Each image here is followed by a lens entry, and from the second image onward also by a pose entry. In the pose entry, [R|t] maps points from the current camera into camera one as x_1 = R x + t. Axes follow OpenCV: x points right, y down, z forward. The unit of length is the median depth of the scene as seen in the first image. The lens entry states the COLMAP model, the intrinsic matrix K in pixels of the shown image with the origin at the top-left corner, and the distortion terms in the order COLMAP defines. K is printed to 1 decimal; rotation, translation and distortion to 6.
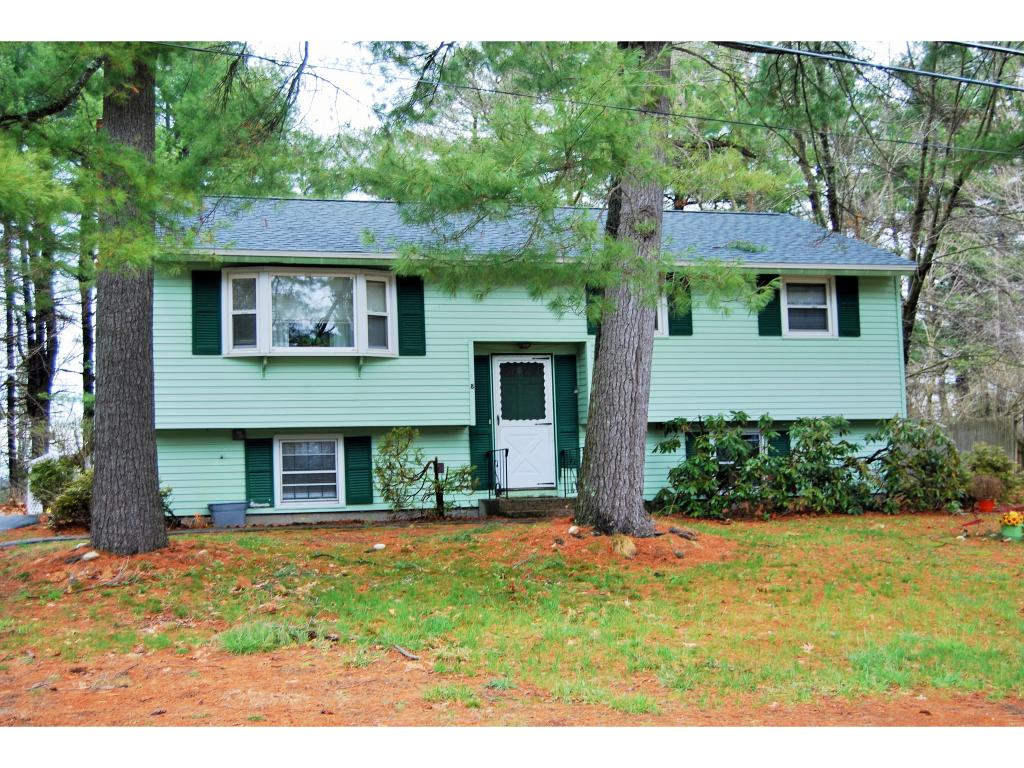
lens RADIAL K [[1513.1, 0, 505.9], [0, 1513.1, 387.0], [0, 0, 1]] dist [0.018782, 0.000000]
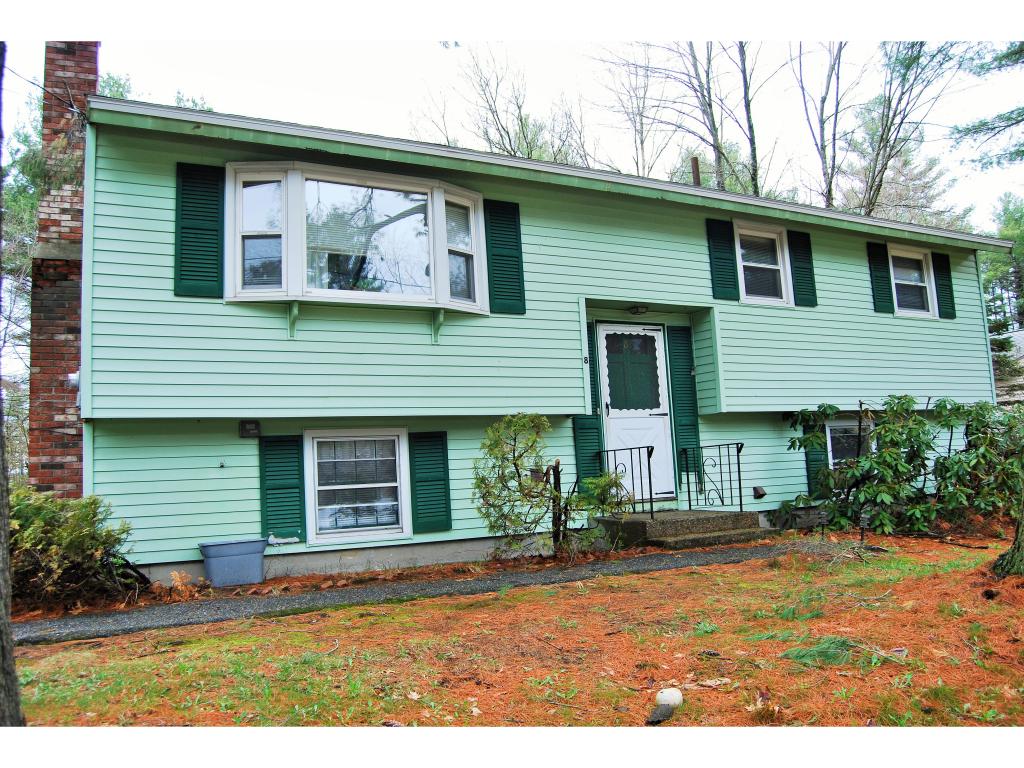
lens RADIAL K [[801.9, 0, 514.4], [0, 801.9, 389.0], [0, 0, 1]] dist [-0.079699, 0.014188]
pose [[0.980764, 0.002212, 0.195186, -0.129900], [0.005147, 0.999295, -0.037188, 0.027140], [-0.195130, 0.037477, 0.980061, 0.639580]]
